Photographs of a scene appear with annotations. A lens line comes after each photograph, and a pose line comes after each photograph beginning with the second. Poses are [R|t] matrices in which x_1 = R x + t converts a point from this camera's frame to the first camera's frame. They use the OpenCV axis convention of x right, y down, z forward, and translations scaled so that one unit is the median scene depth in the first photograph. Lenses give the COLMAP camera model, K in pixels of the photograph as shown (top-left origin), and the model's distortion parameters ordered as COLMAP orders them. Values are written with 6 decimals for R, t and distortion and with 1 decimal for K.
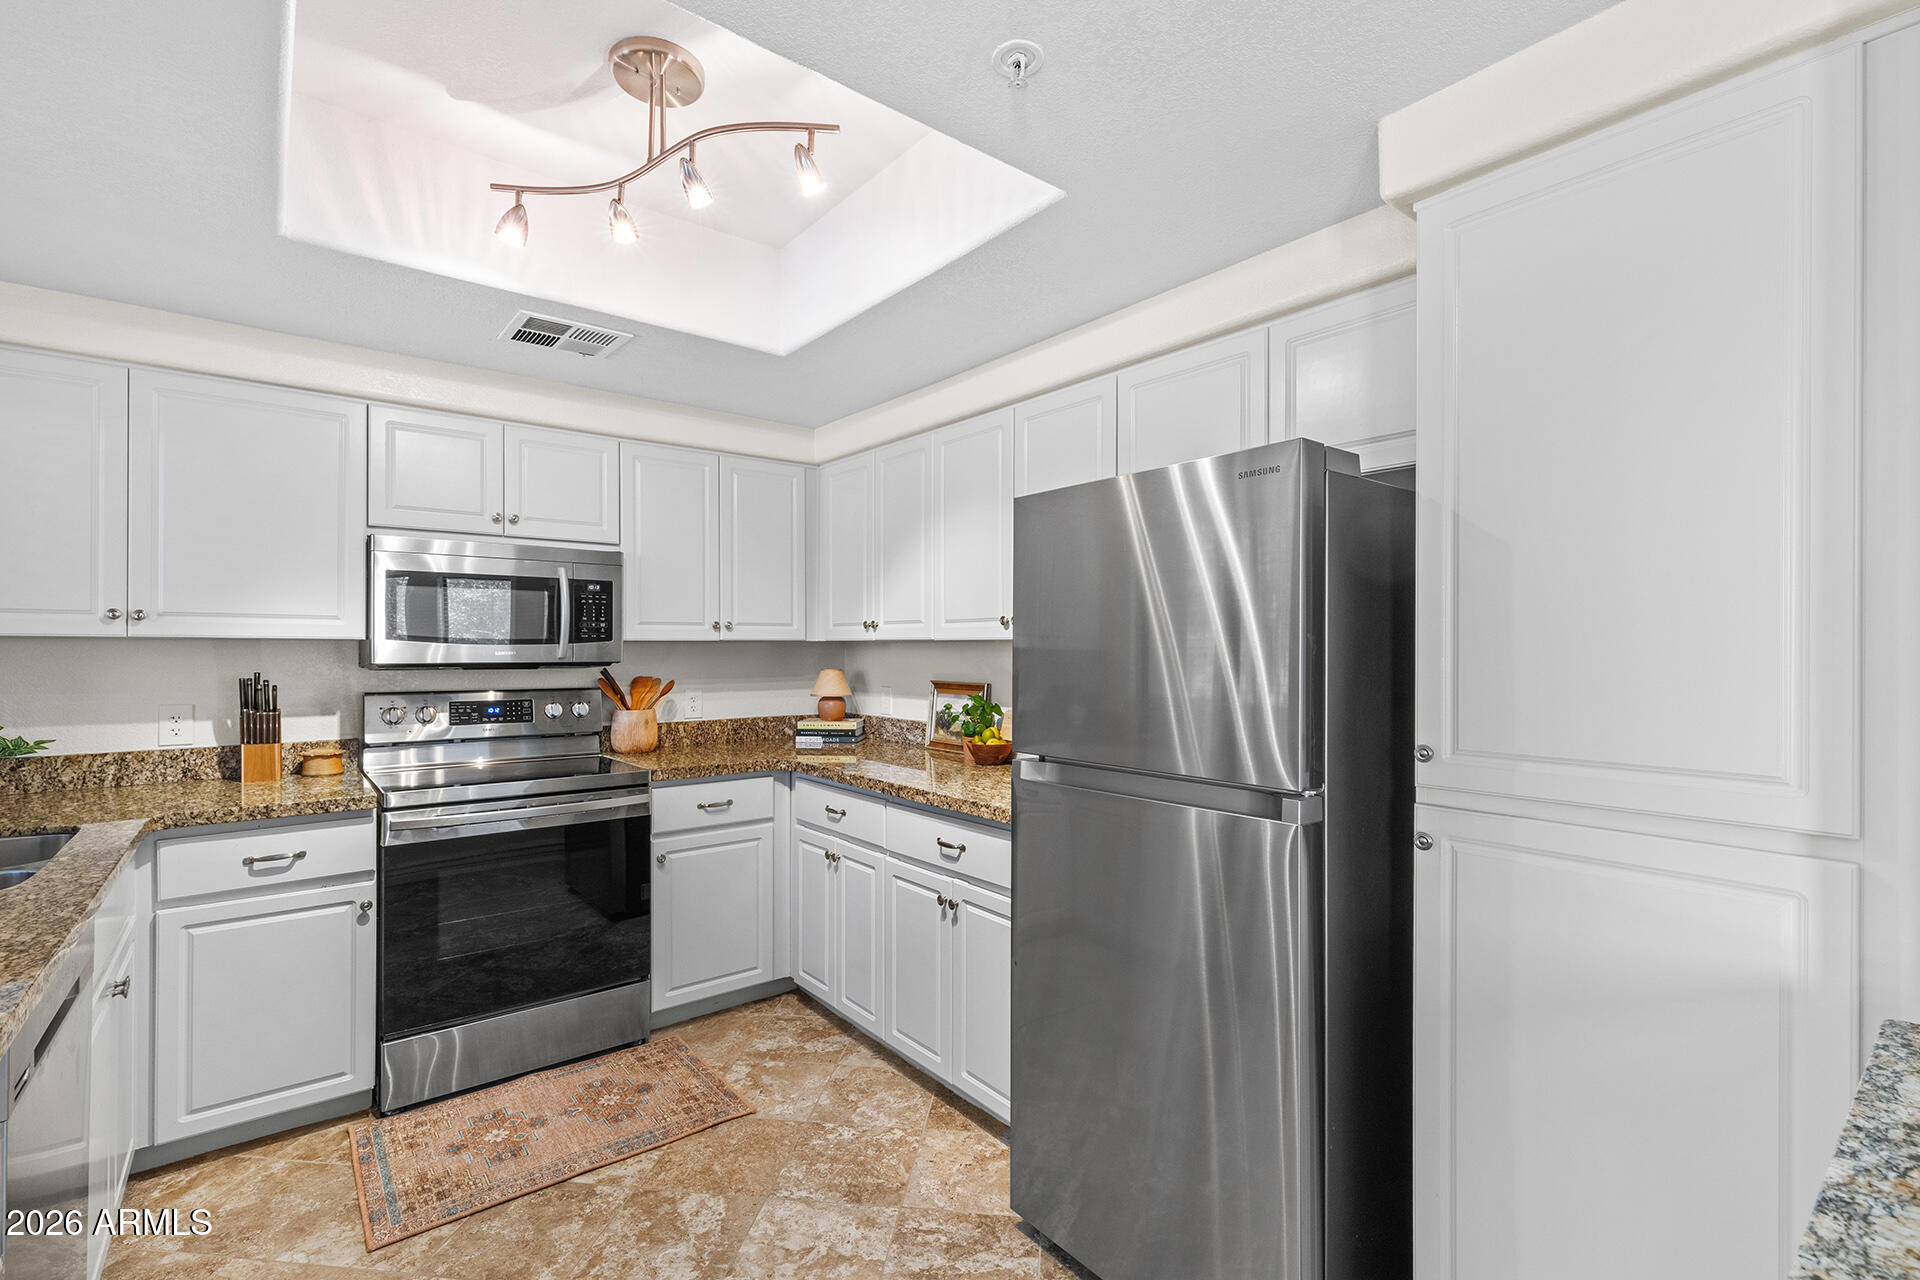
lens RADIAL K [[855.6, 0, 960.0], [0, 855.6, 640.0], [0, 0, 1]] dist [0.002835, 0.000032]
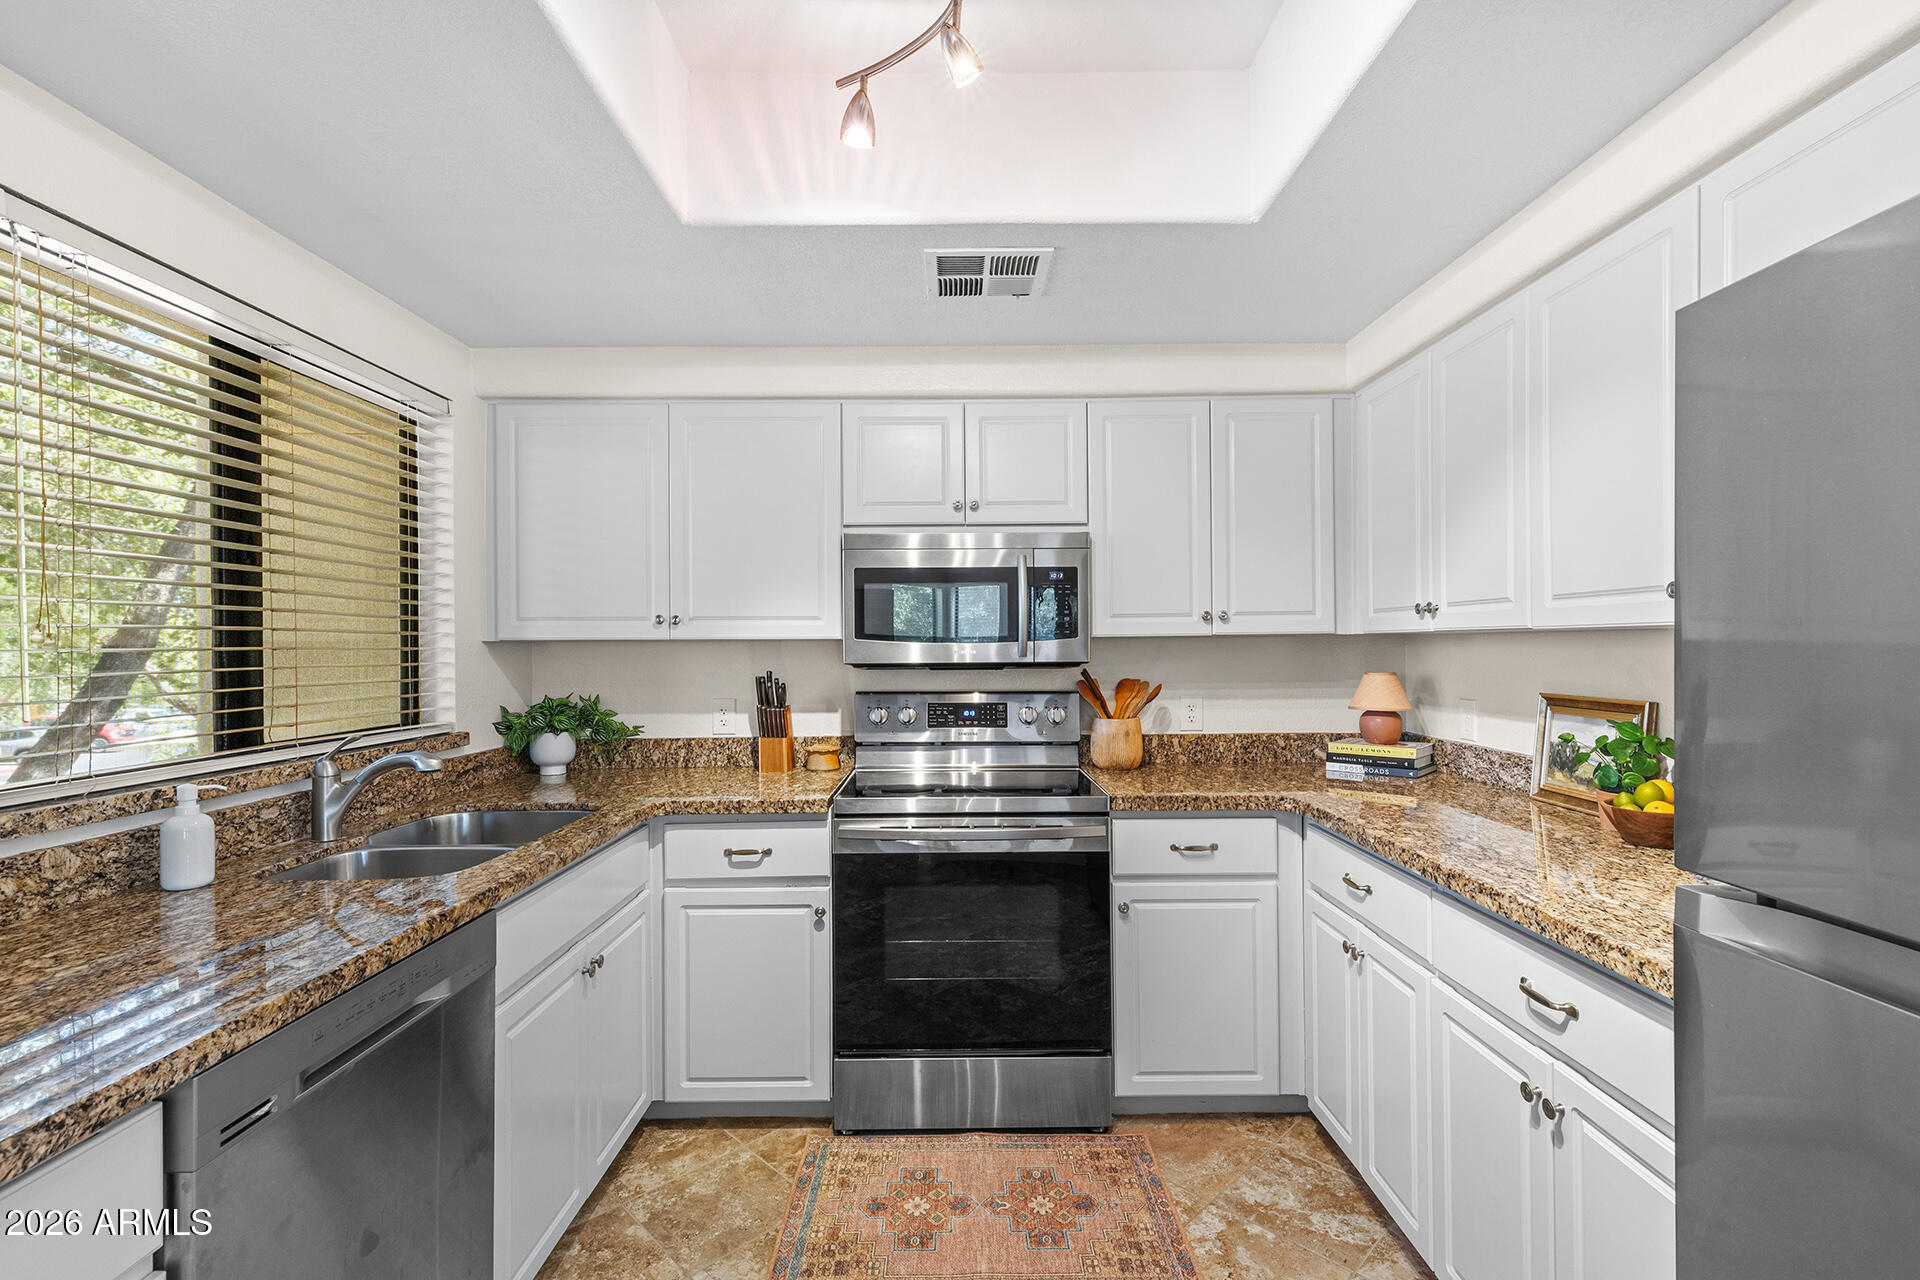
lens RADIAL K [[860.7, 0, 956.7], [0, 860.7, 645.6], [0, 0, 1]] dist [0.007154, -0.000042]
pose [[0.781418, -0.007242, -0.623966, 0.034201], [0.013645, 0.999892, 0.005483, 0.003046], [0.623858, -0.012799, 0.781433, 0.273472]]
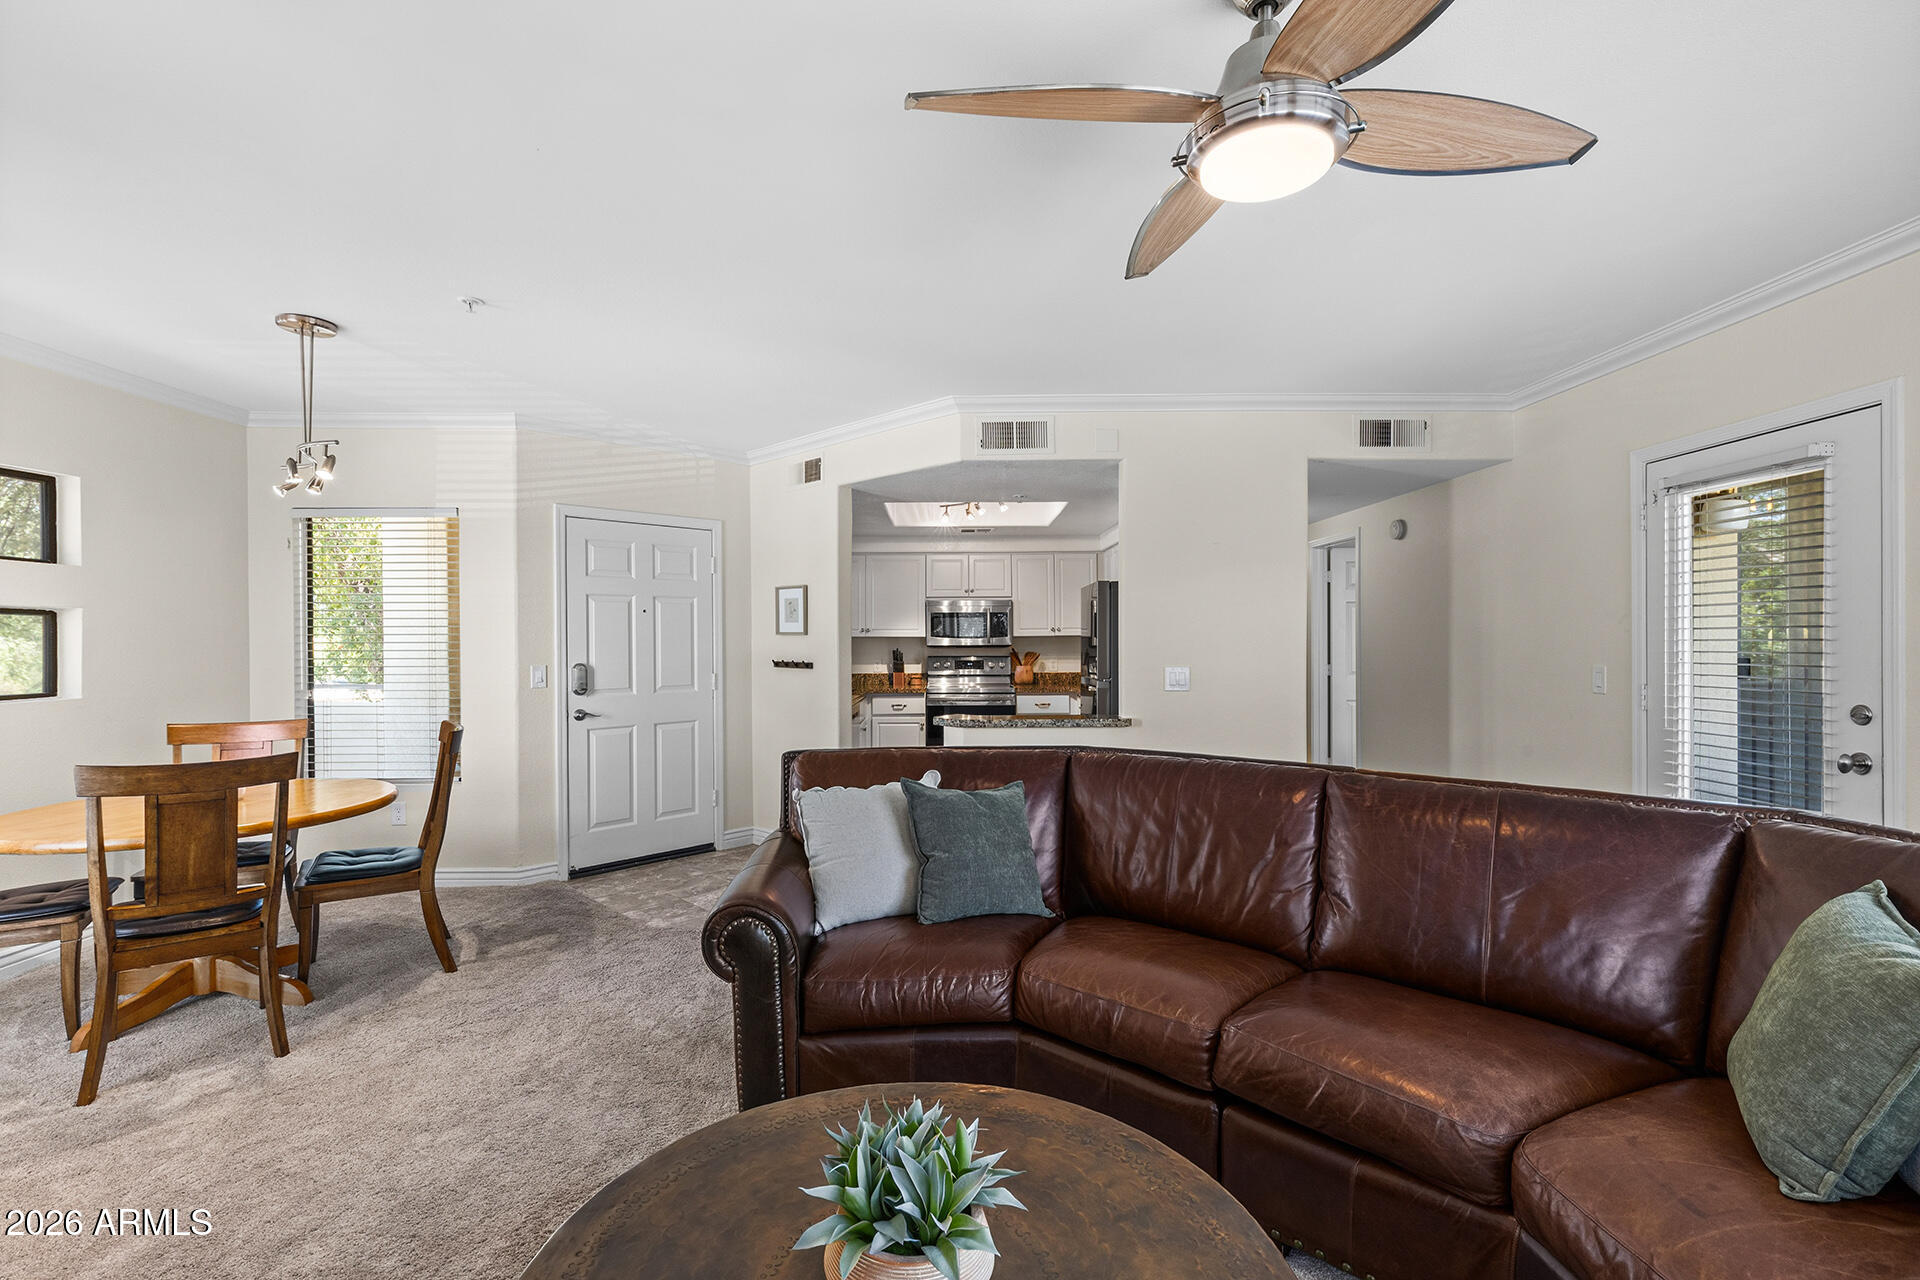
lens RADIAL K [[855.6, 0, 960.0], [0, 855.6, 640.0], [0, 0, 1]] dist [0.002835, 0.000032]
pose [[0.791808, -0.001316, -0.610768, 1.042045], [0.010965, 0.999867, 0.012060, -0.021785], [0.610671, -0.016247, 0.791717, -1.086877]]
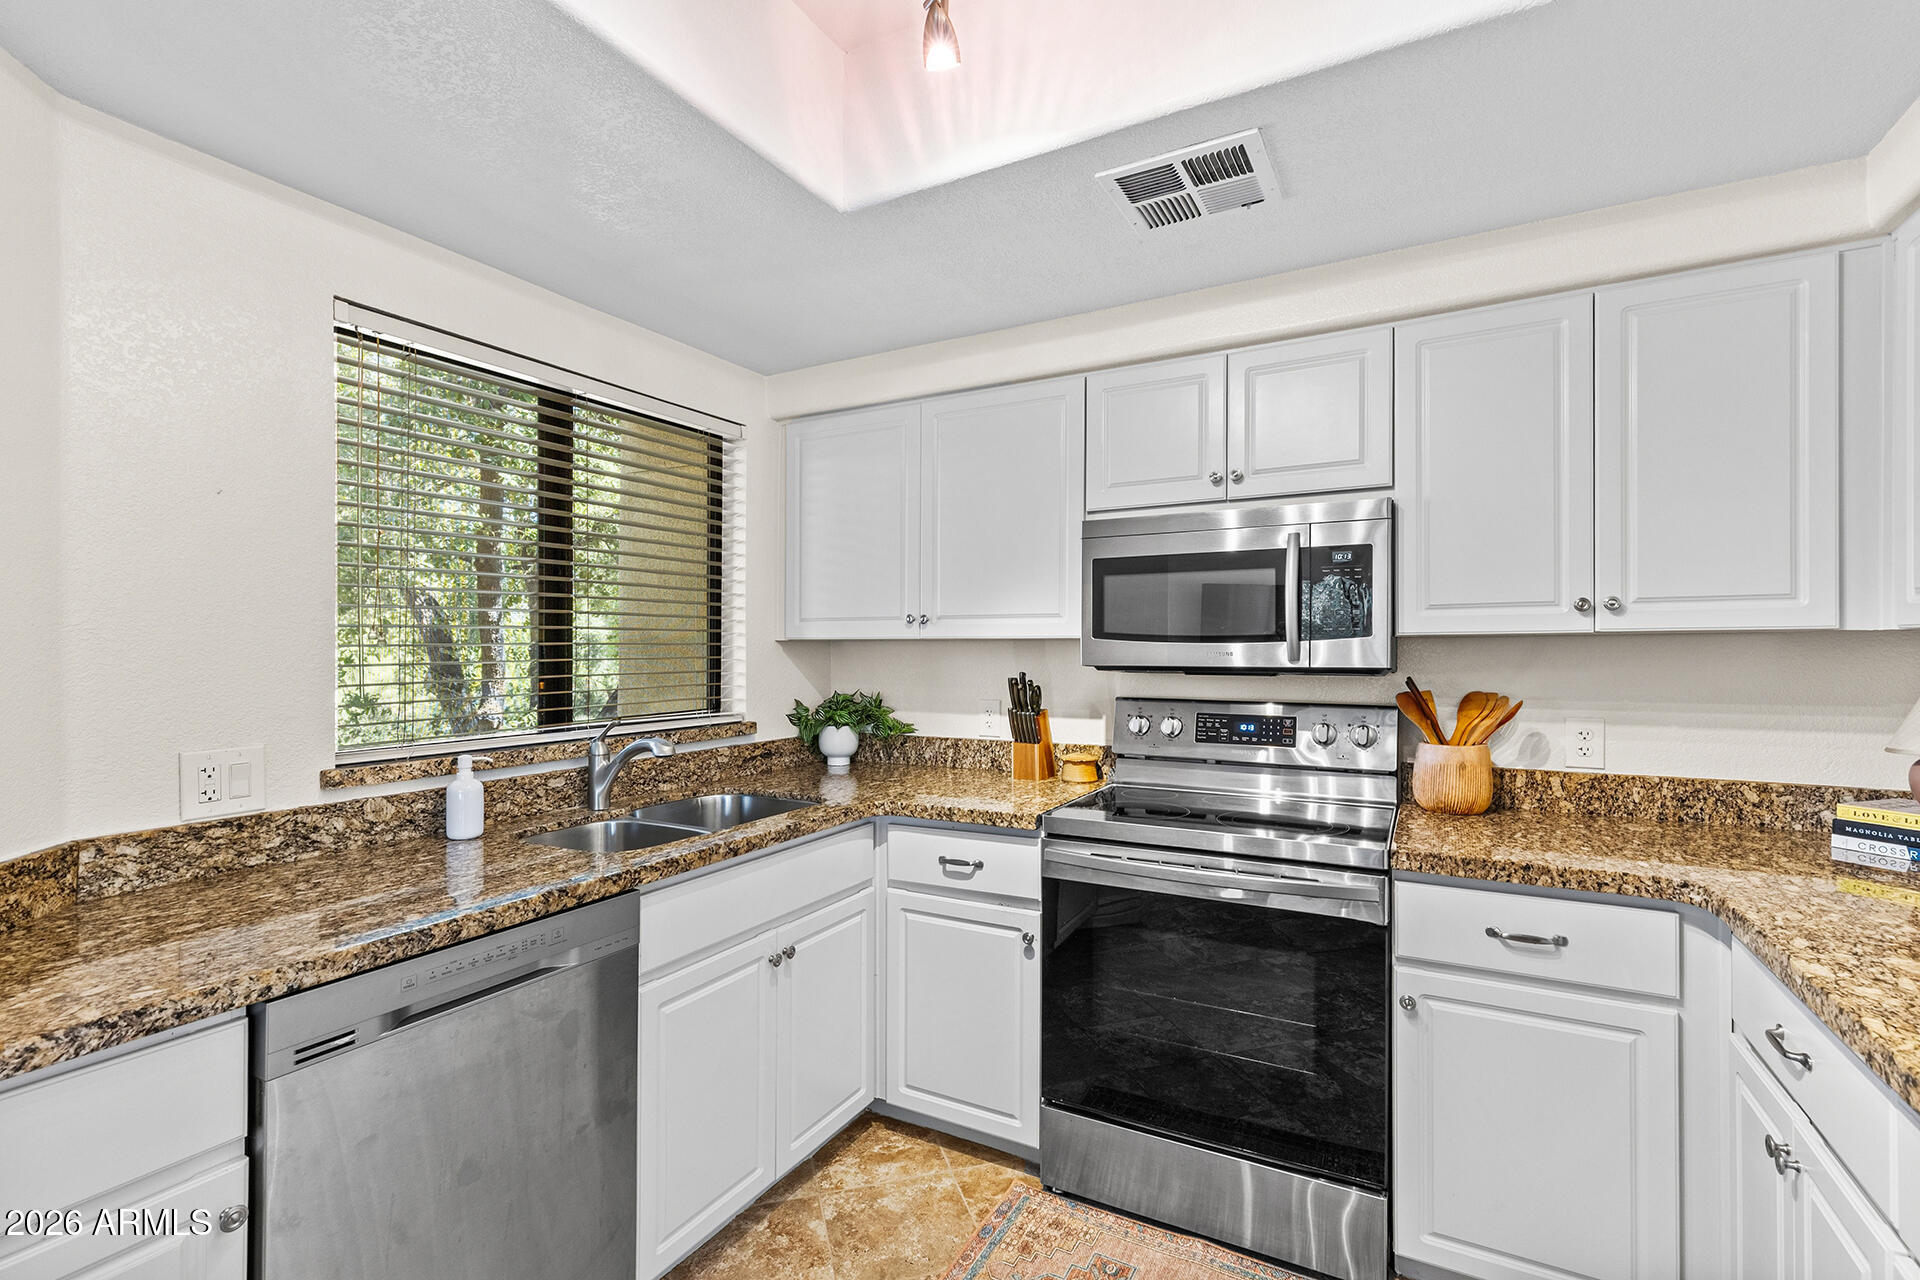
lens RADIAL K [[865.0, 0, 951.6], [0, 865.0, 647.4], [0, 0, 1]] dist [0.009304, -0.000992]
pose [[0.380622, -0.002664, -0.924727, 0.086355], [0.011273, 0.999935, 0.001759, 0.005244], [0.924662, -0.011094, 0.380628, 0.480545]]
